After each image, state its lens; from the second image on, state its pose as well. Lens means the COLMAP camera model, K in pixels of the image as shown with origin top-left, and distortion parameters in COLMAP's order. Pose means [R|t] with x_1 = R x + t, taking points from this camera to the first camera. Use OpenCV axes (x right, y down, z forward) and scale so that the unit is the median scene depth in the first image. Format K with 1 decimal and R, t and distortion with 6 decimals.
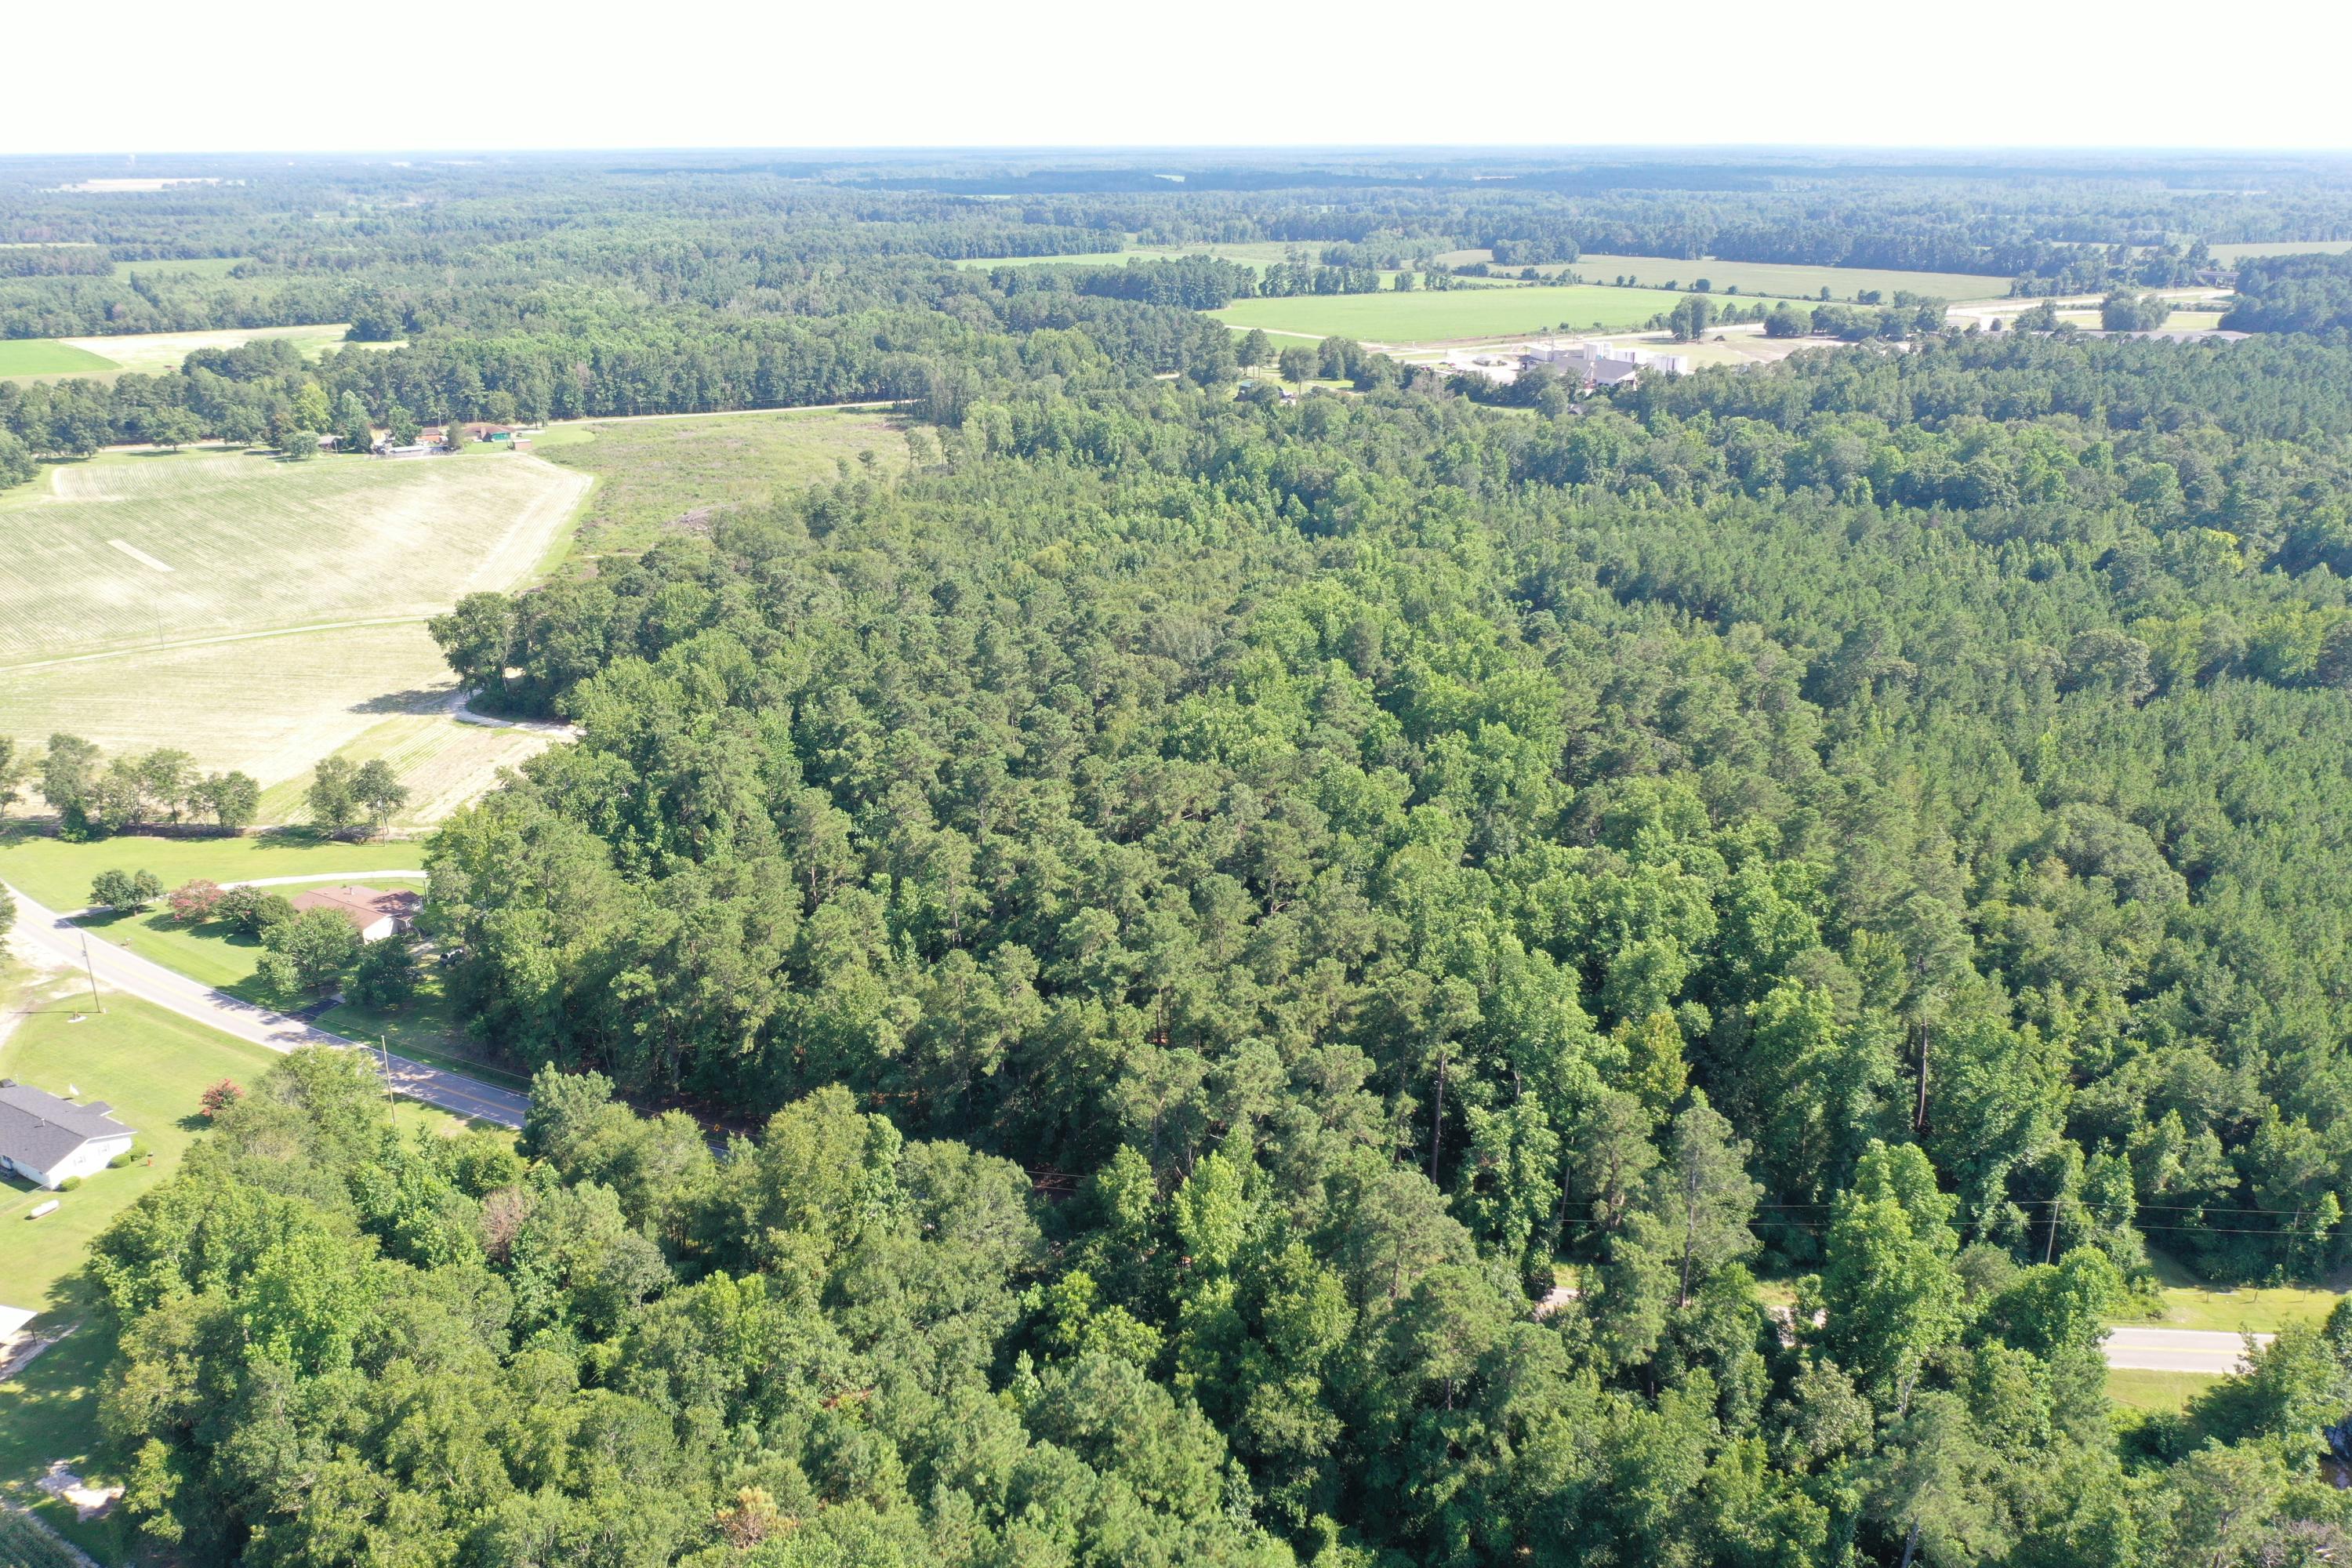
lens RADIAL K [[1847.0, 0, 1168.5], [0, 1847.0, 773.7], [0, 0, 1]] dist [-0.004496, -0.003980]
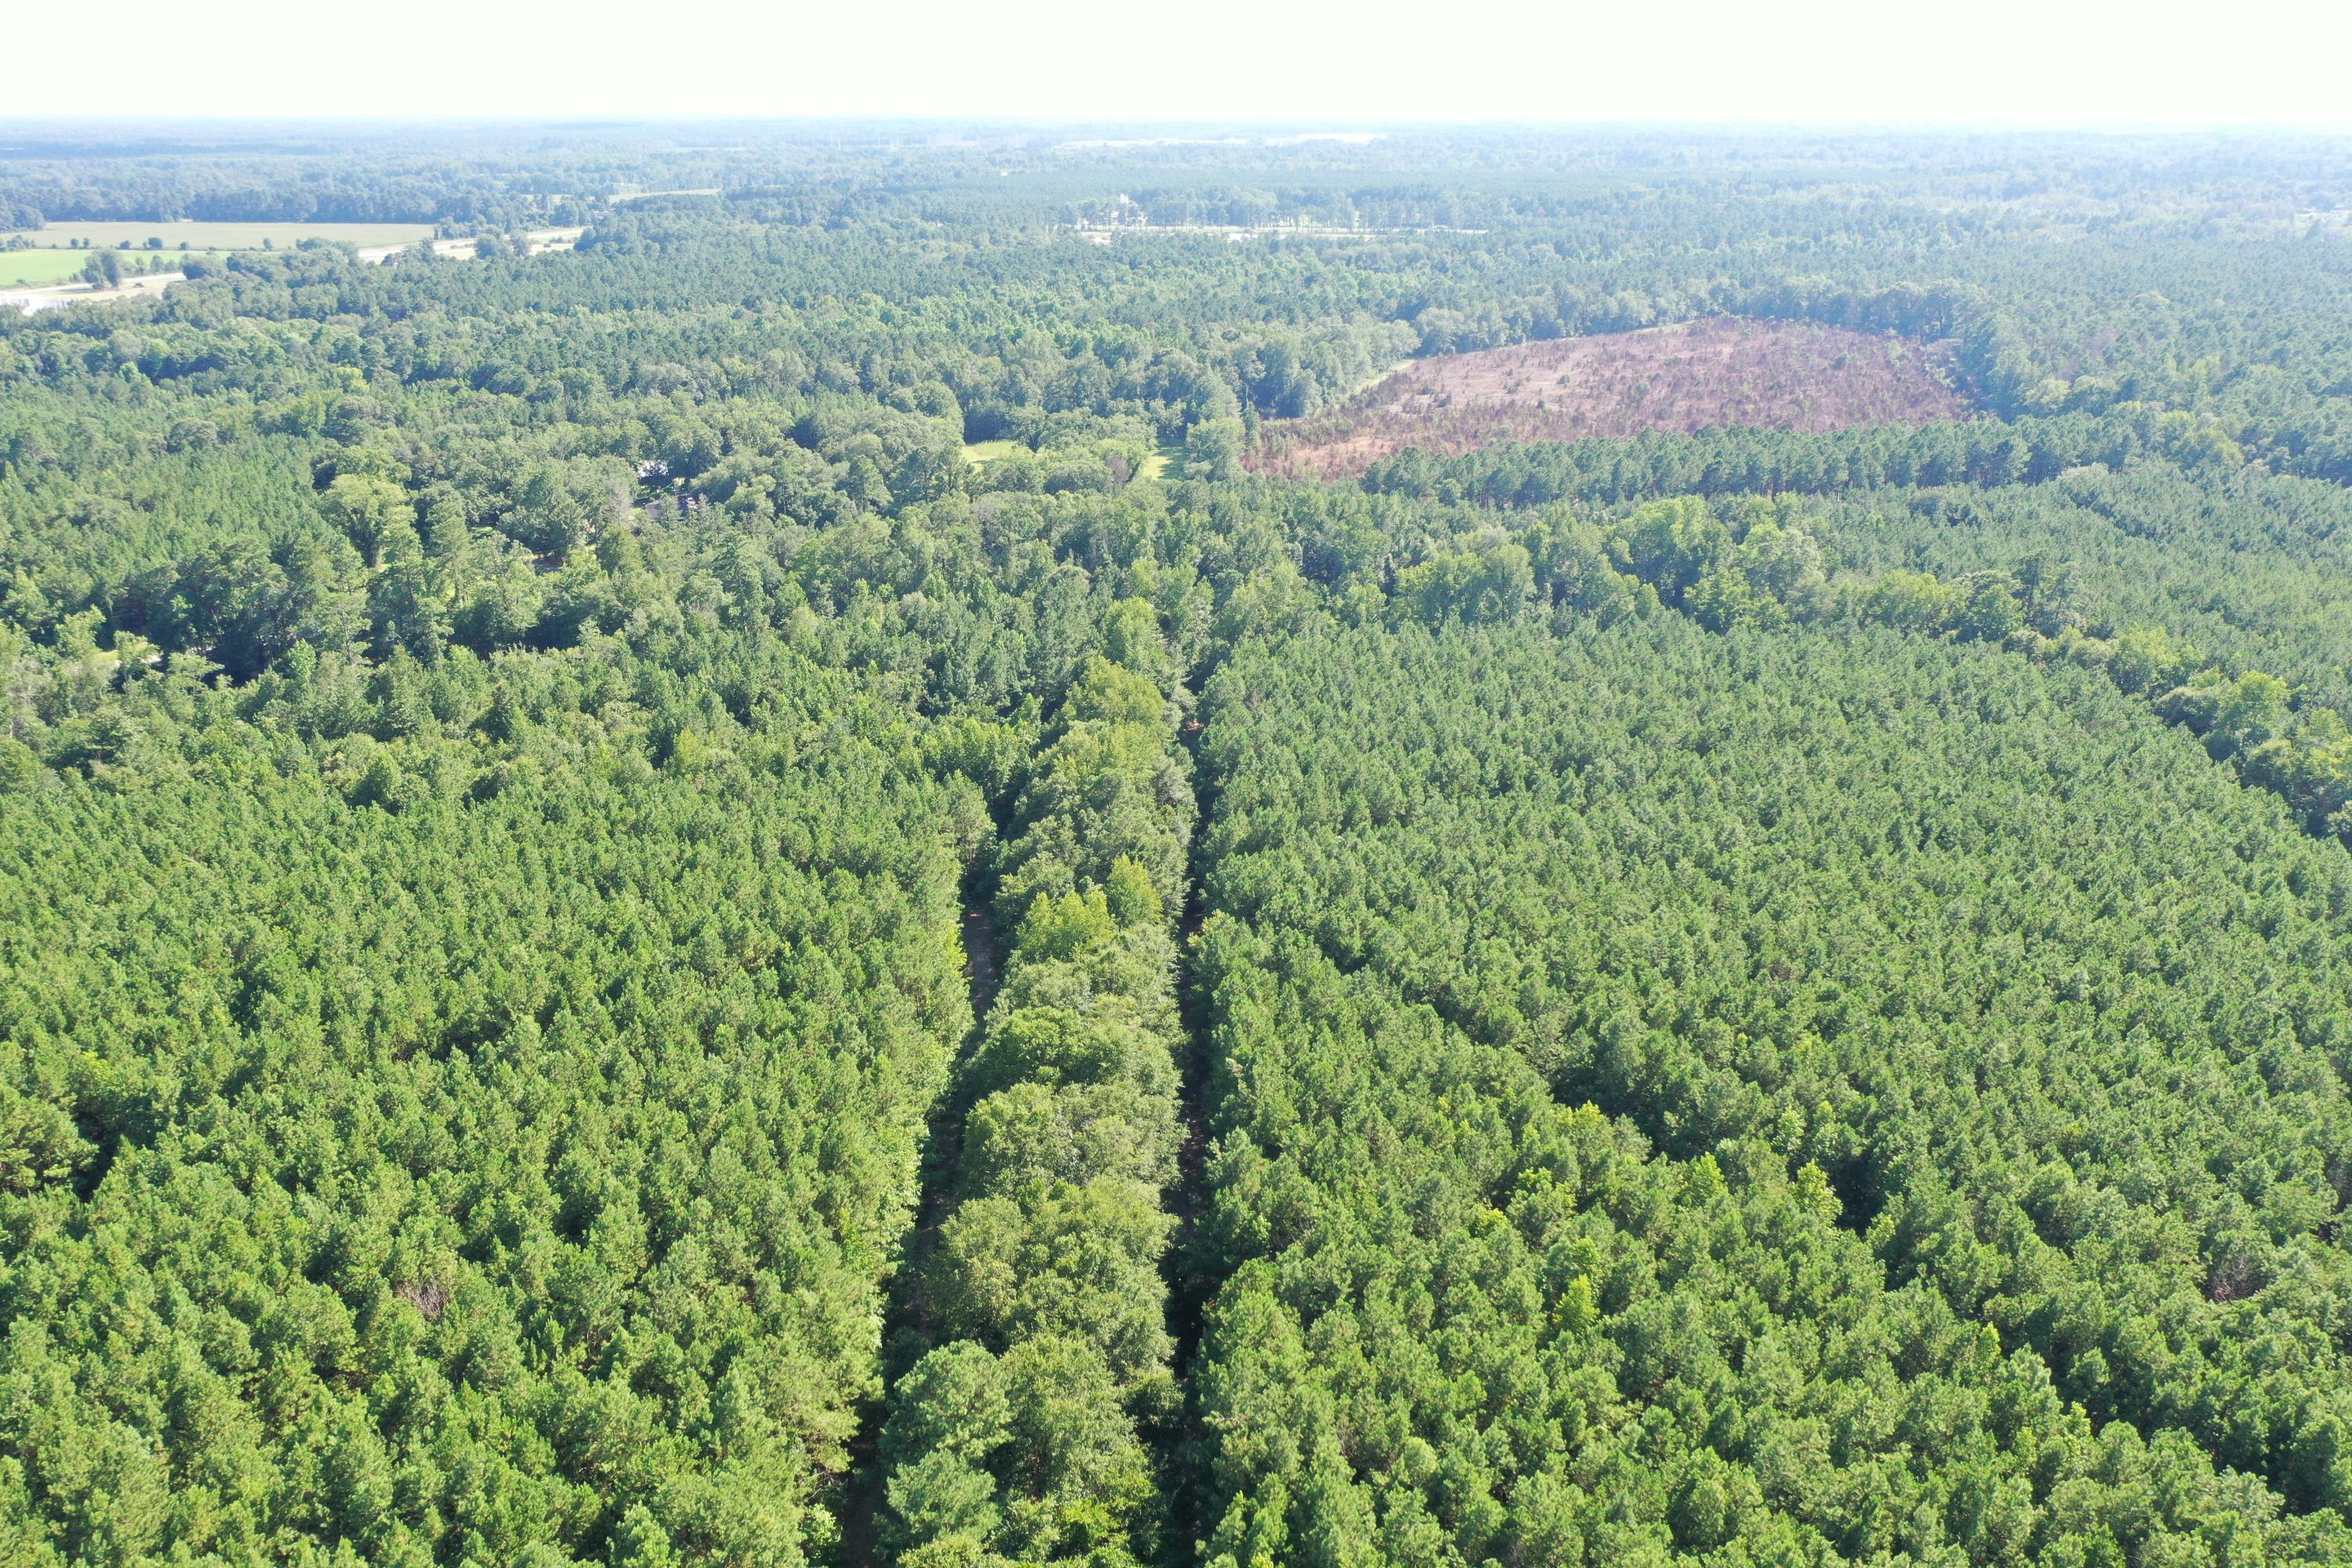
lens RADIAL K [[1847.0, 0, 1180.6], [0, 1847.0, 783.4], [0, 0, 1]] dist [-0.004496, -0.003980]
pose [[0.771218, -0.220828, 0.597041, 0.060484], [0.207986, 0.973840, 0.091533, 0.107059], [-0.601635, 0.053584, 0.796972, -0.314563]]
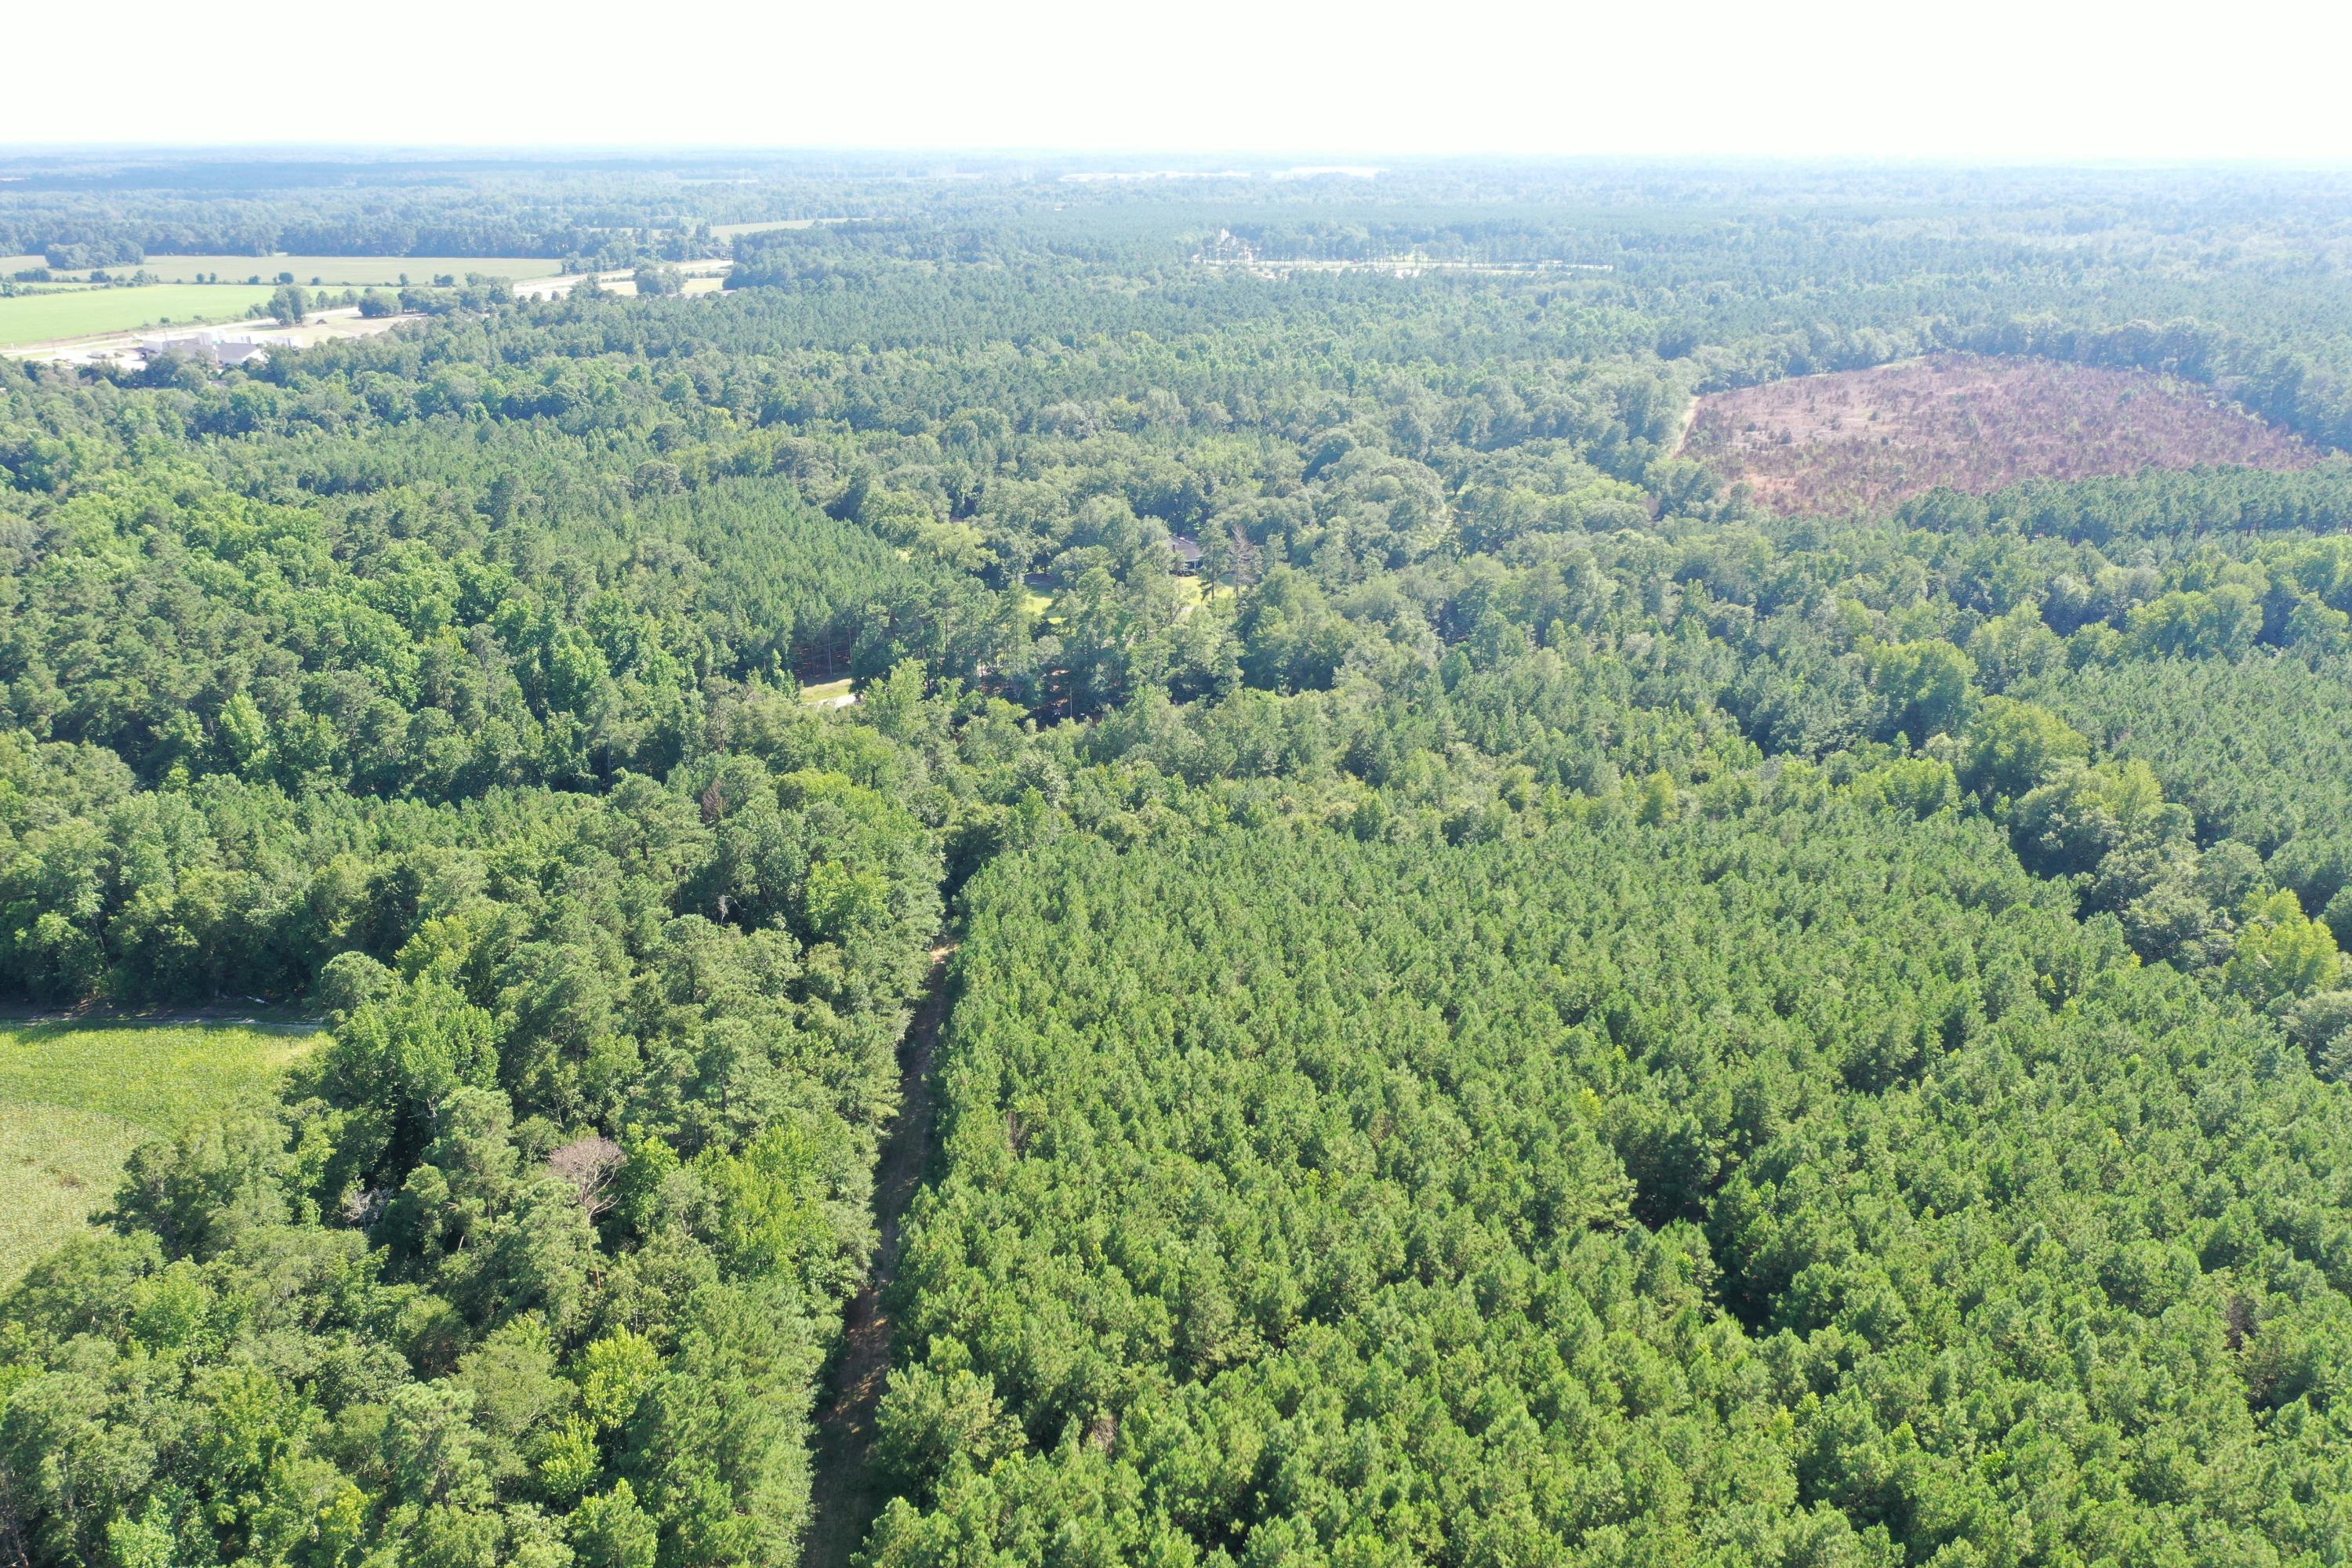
lens RADIAL K [[1847.0, 0, 1178.6], [0, 1847.0, 781.6], [0, 0, 1]] dist [-0.004496, -0.003980]
pose [[0.748700, -0.218254, 0.625950, -0.087211], [0.214081, 0.973259, 0.083290, 0.064548], [-0.627390, 0.071645, 0.775403, -0.208002]]
